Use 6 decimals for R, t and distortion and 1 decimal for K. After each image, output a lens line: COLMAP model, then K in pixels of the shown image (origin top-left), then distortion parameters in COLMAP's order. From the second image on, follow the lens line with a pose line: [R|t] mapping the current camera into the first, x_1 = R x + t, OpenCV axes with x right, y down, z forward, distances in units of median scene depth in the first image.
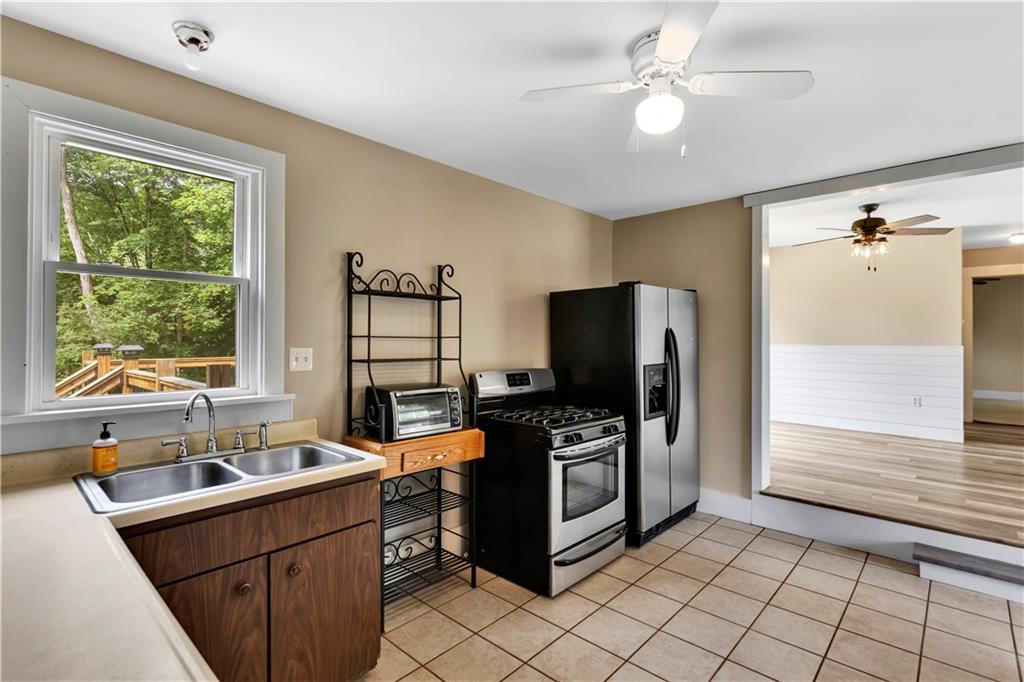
lens RADIAL K [[486.7, 0, 516.4], [0, 486.7, 340.1], [0, 0, 1]] dist [0.000843, 0.002036]
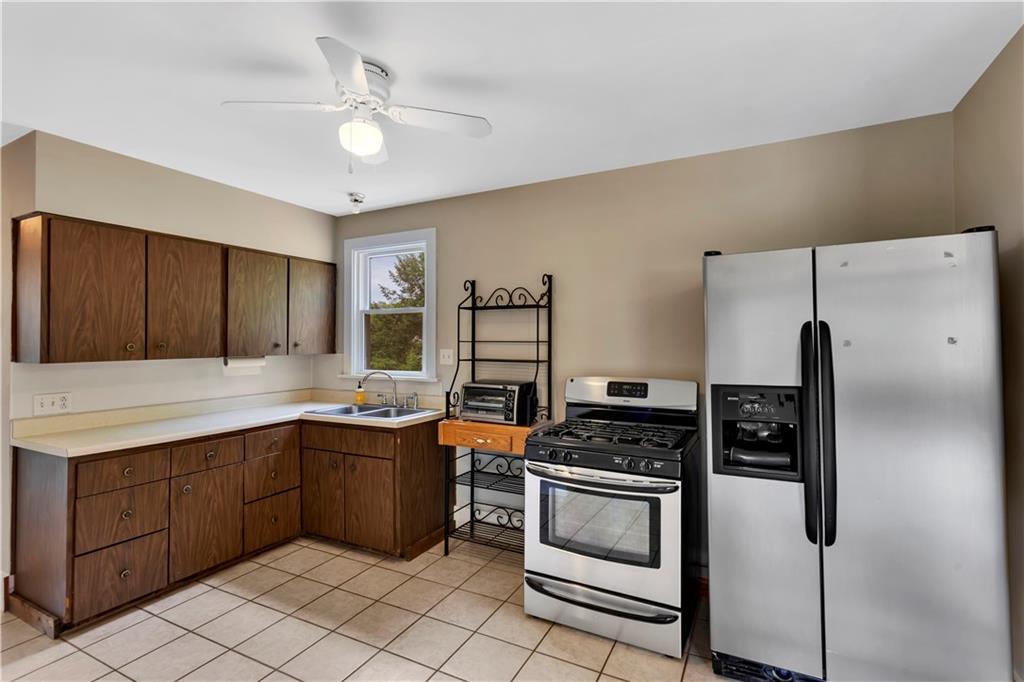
lens RADIAL K [[486.7, 0, 514.2], [0, 486.7, 344.1], [0, 0, 1]] dist [0.000843, 0.002036]
pose [[0.263918, -0.002637, -0.964542, 0.959481], [-0.001625, 0.999994, -0.003179, 0.003408], [0.964544, 0.002407, 0.263912, 0.705431]]
